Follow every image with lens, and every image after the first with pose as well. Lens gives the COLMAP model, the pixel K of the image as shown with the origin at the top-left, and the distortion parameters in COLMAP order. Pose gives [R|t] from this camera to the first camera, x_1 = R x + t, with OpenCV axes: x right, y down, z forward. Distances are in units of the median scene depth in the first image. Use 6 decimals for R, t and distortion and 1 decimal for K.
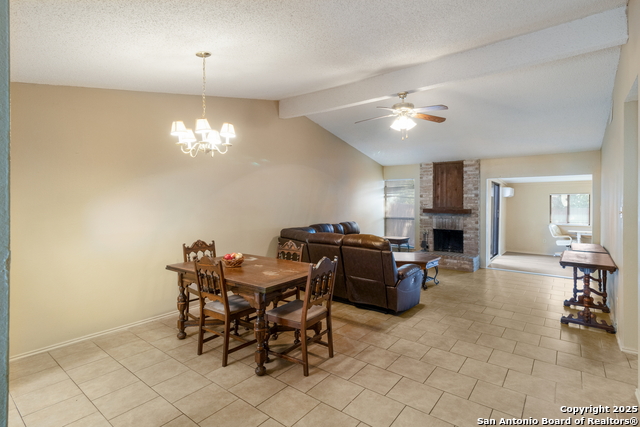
lens RADIAL K [[319.3, 0, 320.0], [0, 319.3, 213.5], [0, 0, 1]] dist [0.000949, -0.000090]
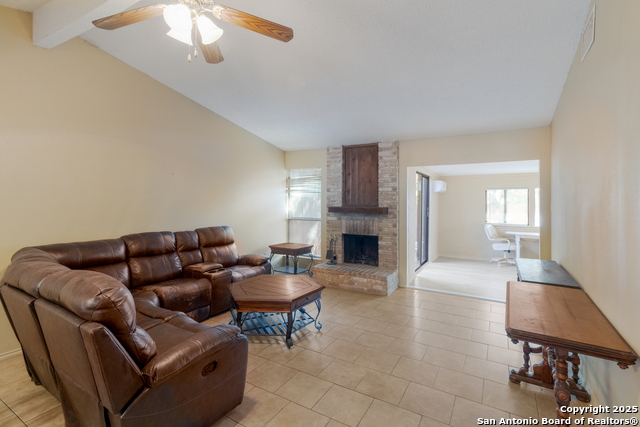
lens RADIAL K [[297.7, 0, 323.9], [0, 297.7, 208.4], [0, 0, 1]] dist [-0.000008, 0.000005]
pose [[0.992138, -0.003476, 0.125102, 0.225608], [0.003810, 0.999990, -0.002430, -0.009920], [-0.125092, 0.002887, 0.992141, 0.312587]]
